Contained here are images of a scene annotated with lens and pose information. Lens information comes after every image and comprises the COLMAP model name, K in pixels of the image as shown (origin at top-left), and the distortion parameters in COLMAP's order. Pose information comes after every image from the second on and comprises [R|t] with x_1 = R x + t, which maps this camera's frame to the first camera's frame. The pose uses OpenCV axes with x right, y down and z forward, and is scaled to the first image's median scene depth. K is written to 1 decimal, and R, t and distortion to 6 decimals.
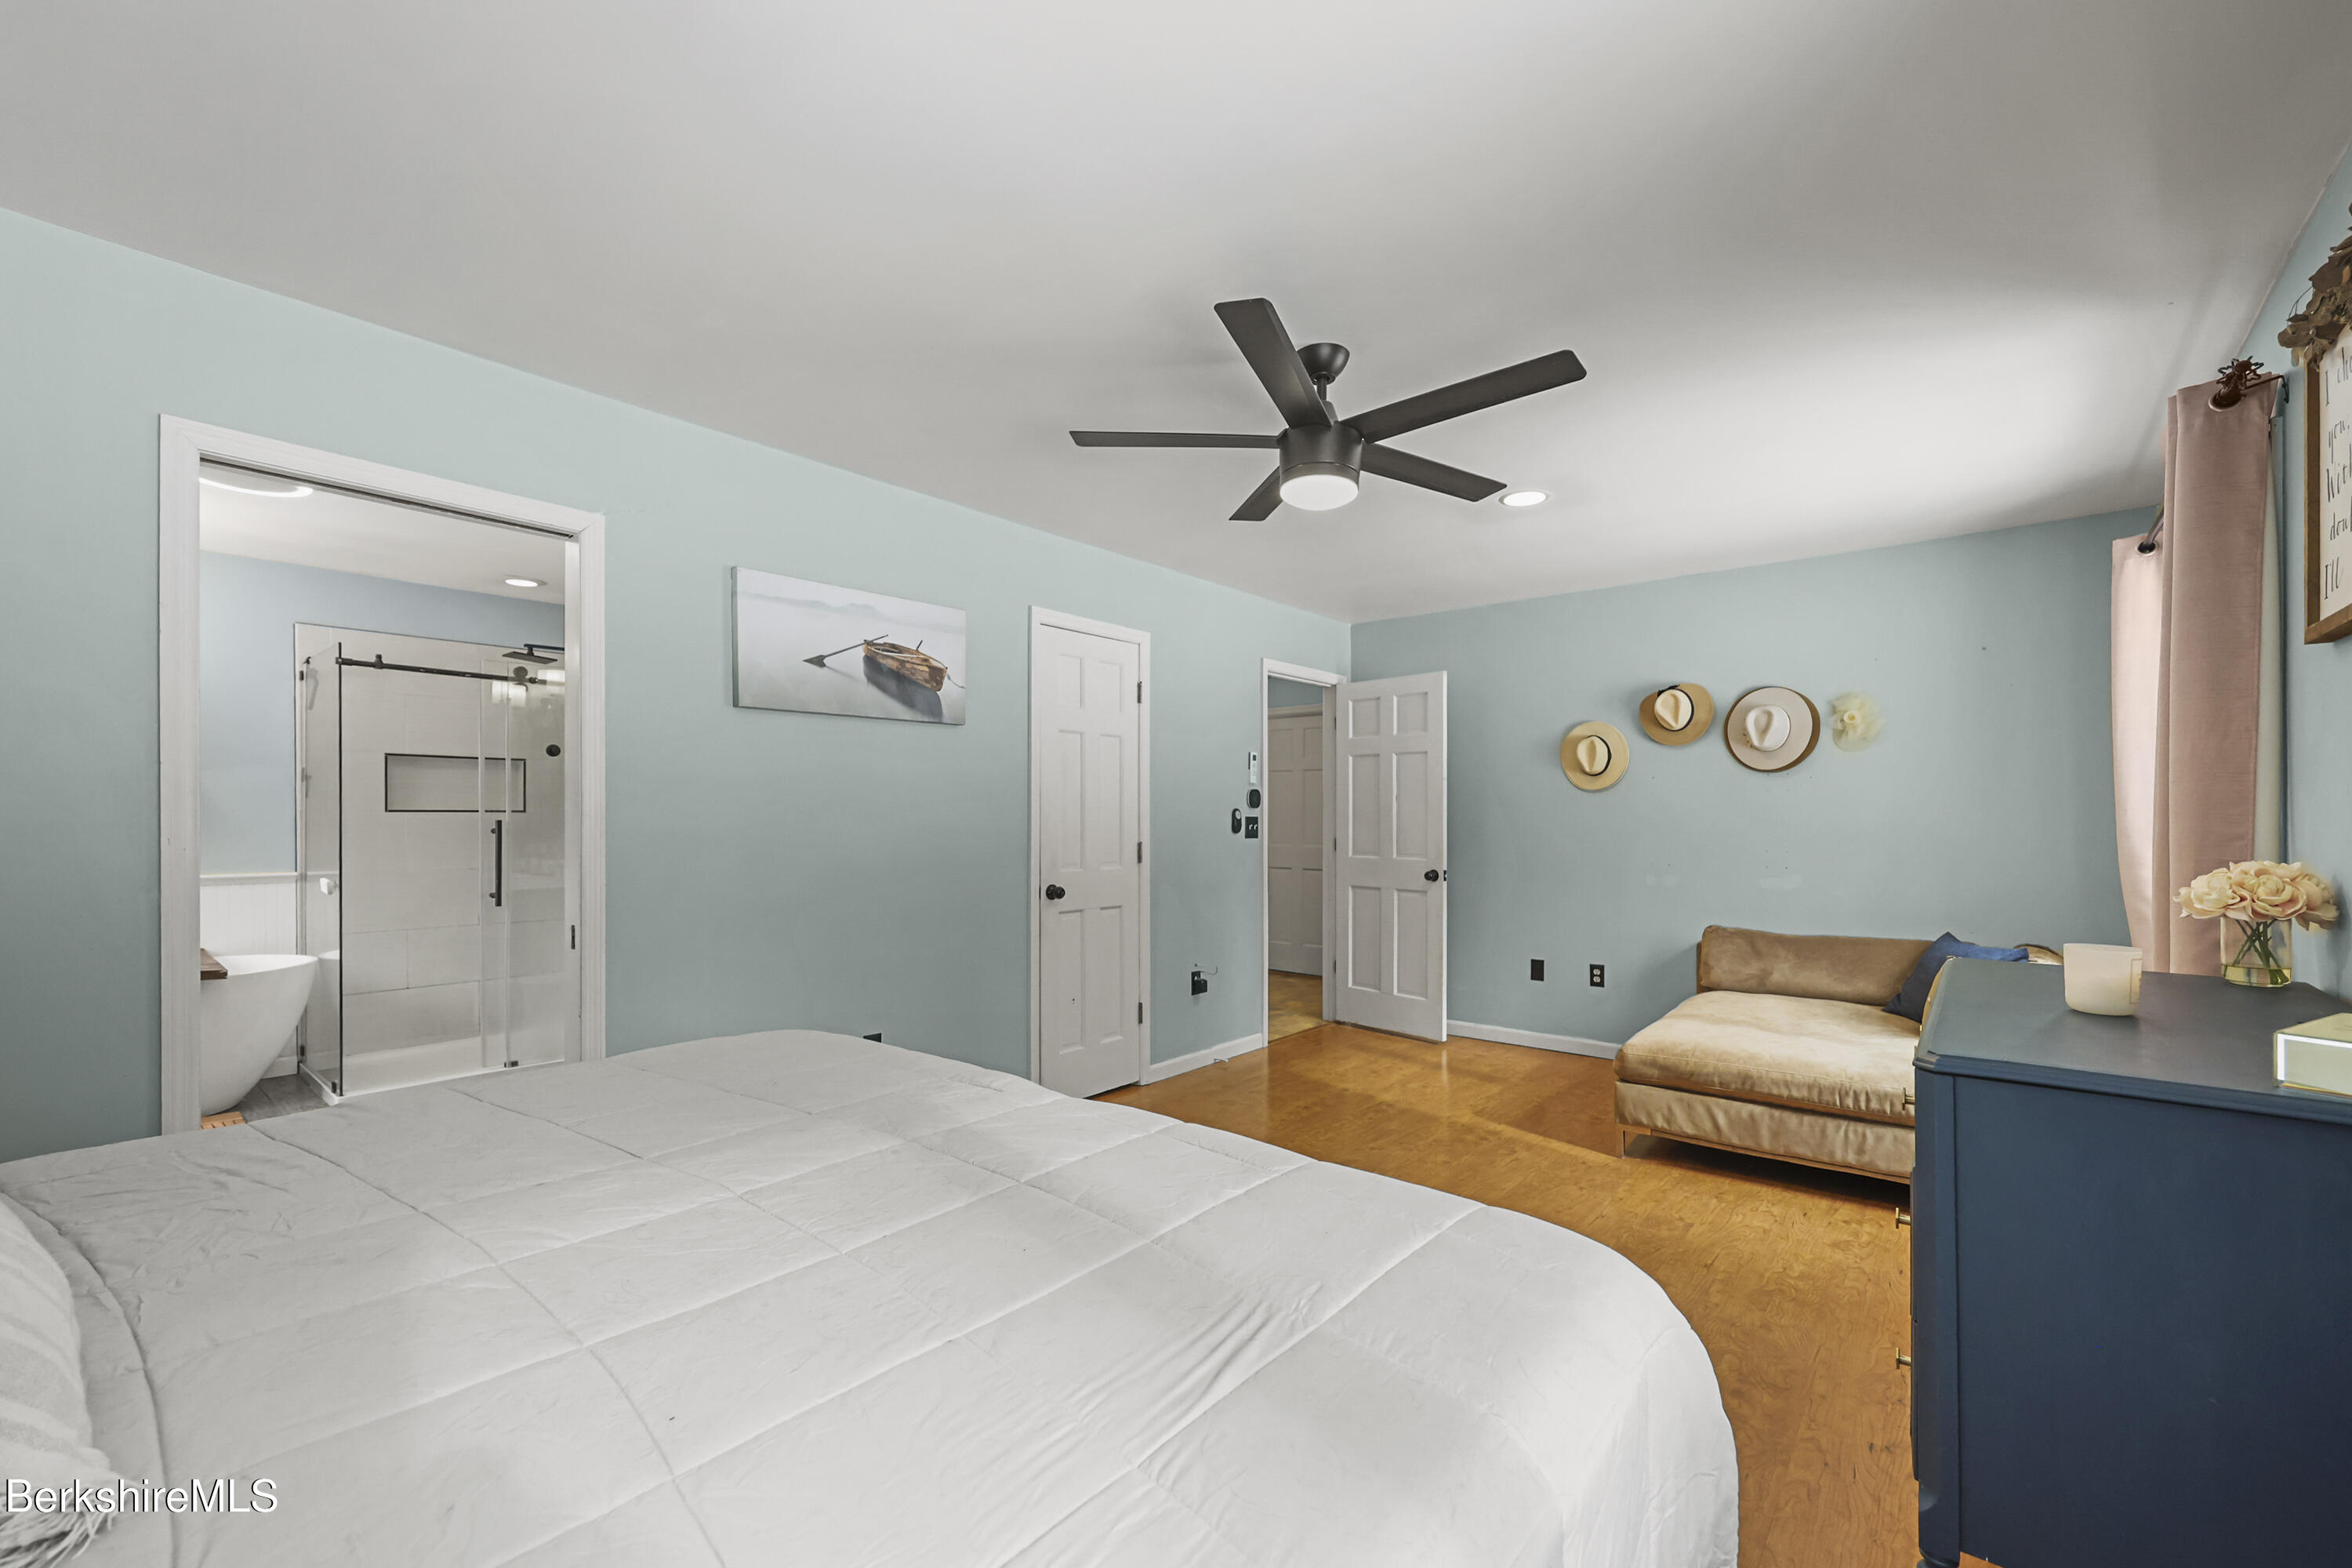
lens RADIAL K [[963.3, 0, 1169.0], [0, 963.3, 808.5], [0, 0, 1]] dist [-0.002535, -0.000313]
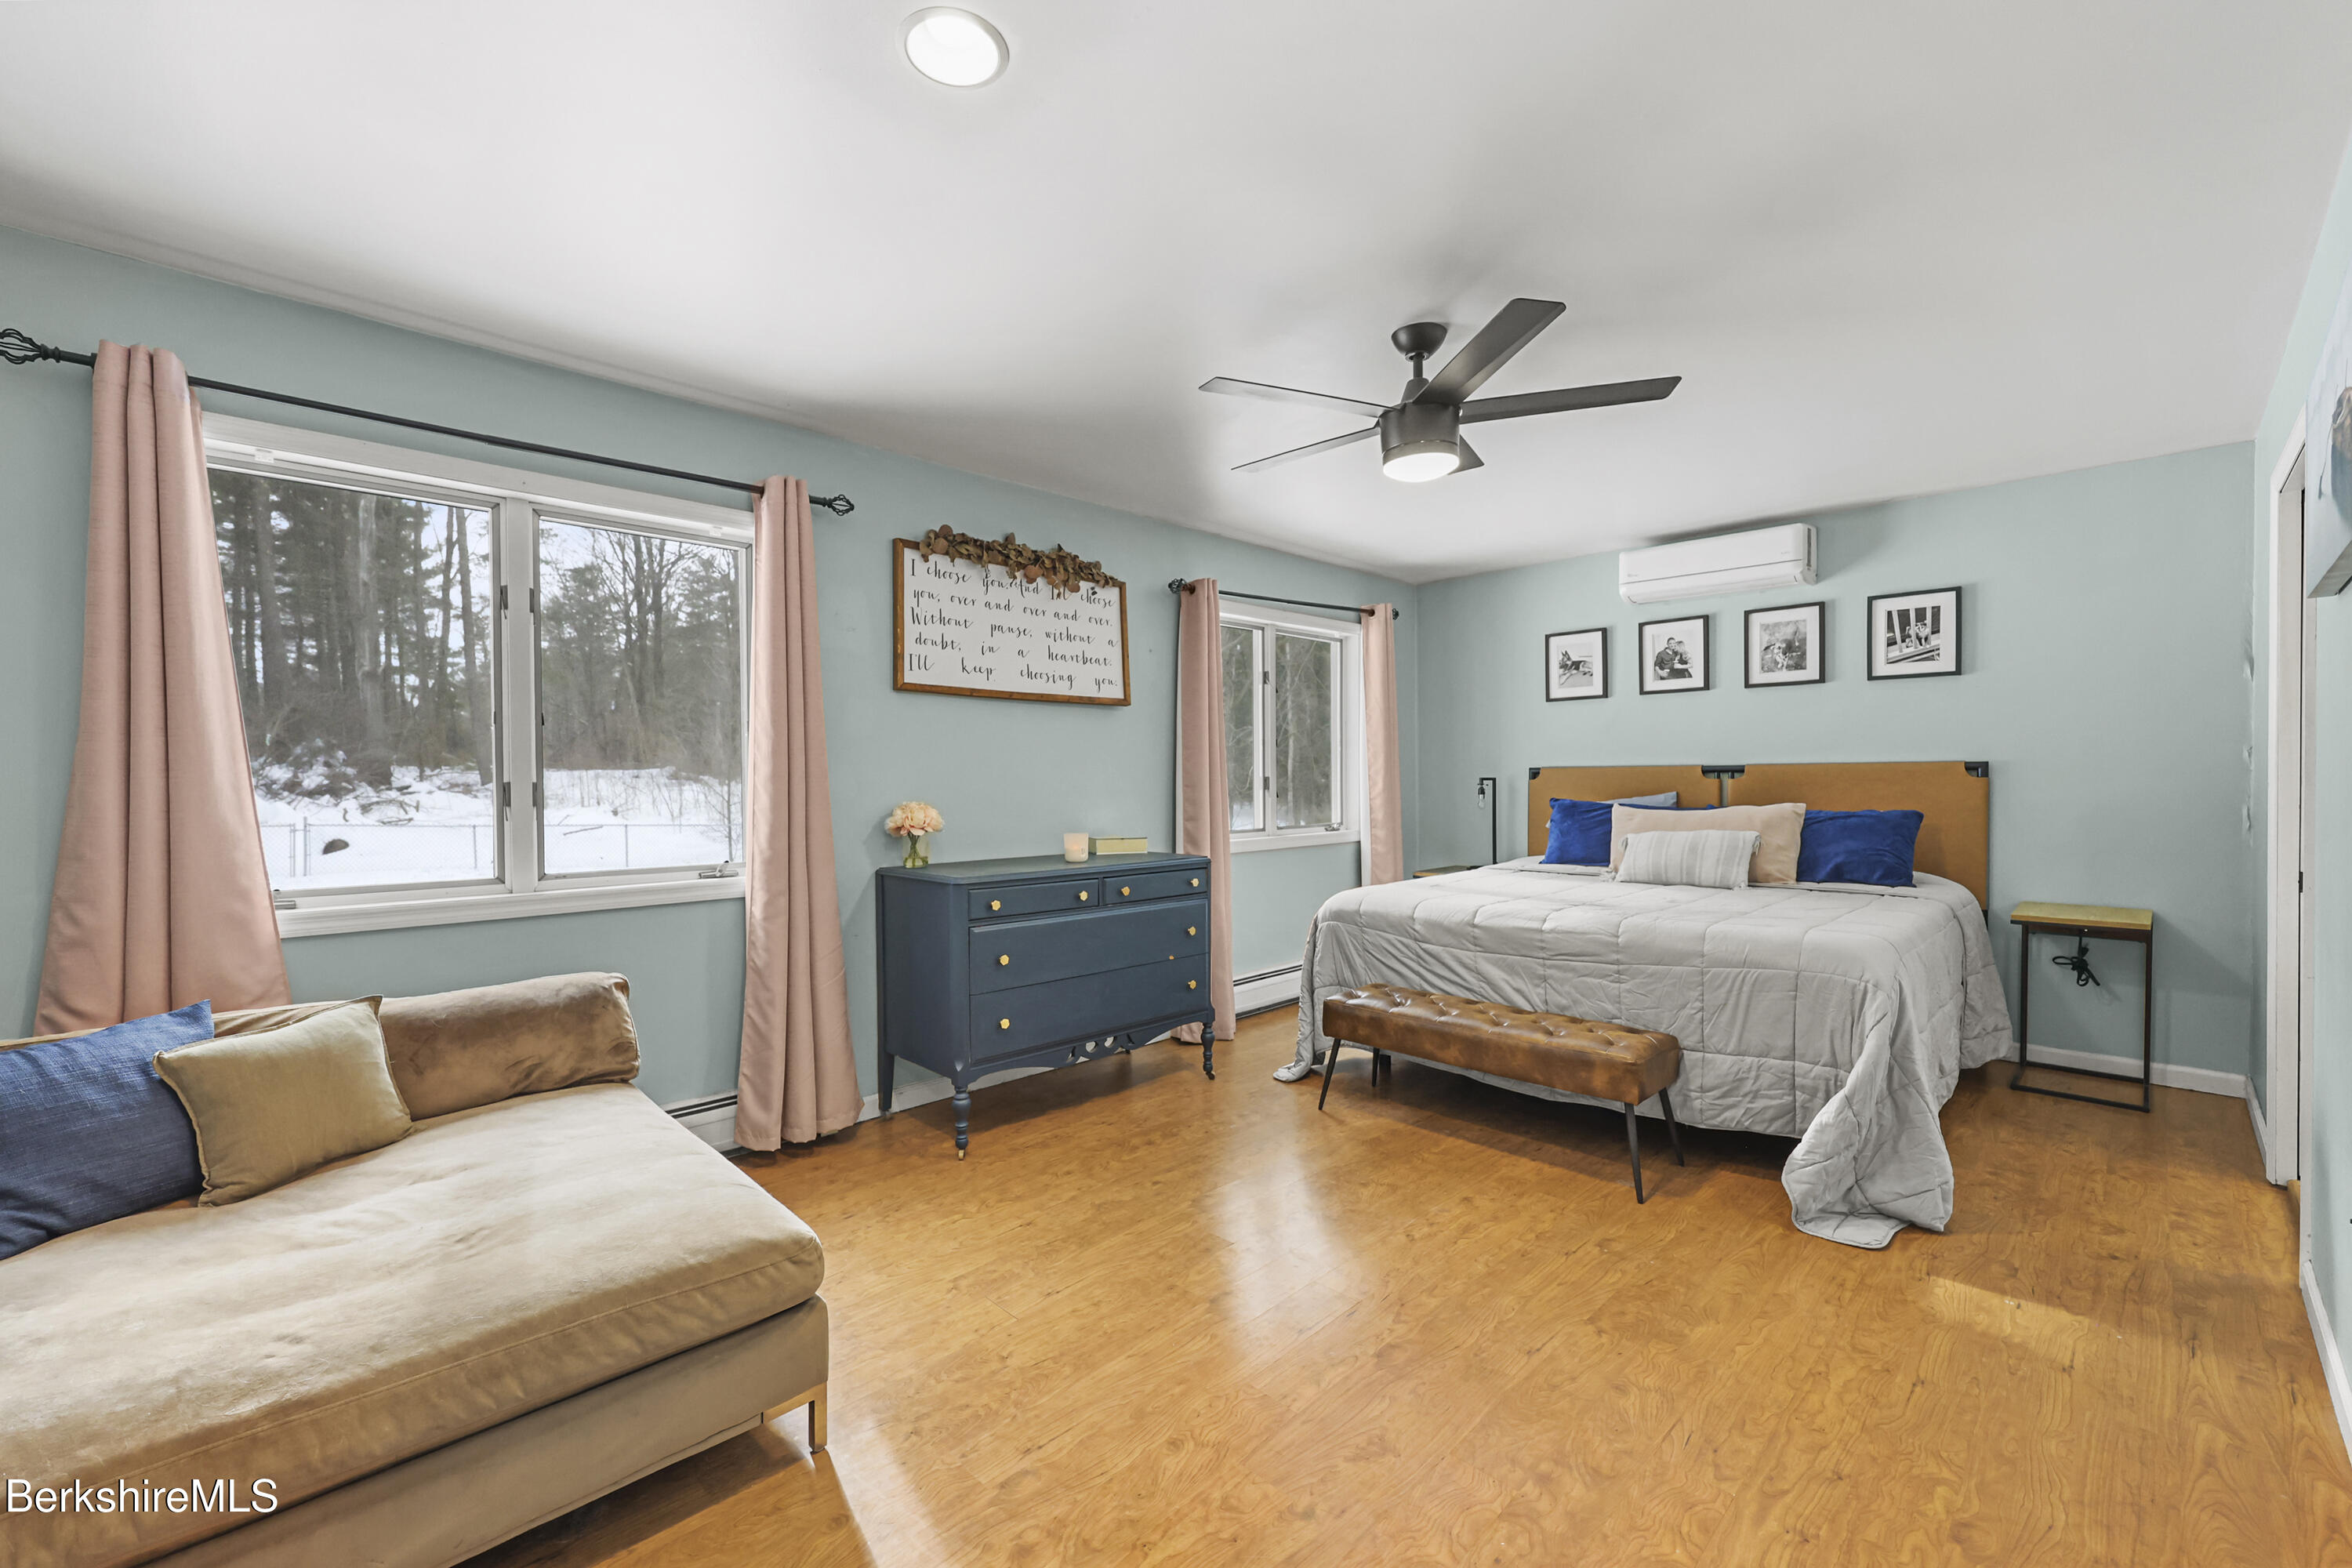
lens RADIAL K [[963.3, 0, 1174.9], [0, 963.3, 787.8], [0, 0, 1]] dist [-0.002535, -0.000313]
pose [[-0.995399, 0.005068, 0.095686, 0.171411], [0.005471, 0.999977, 0.003950, 0.013253], [-0.095664, 0.004455, -0.995404, 1.083604]]
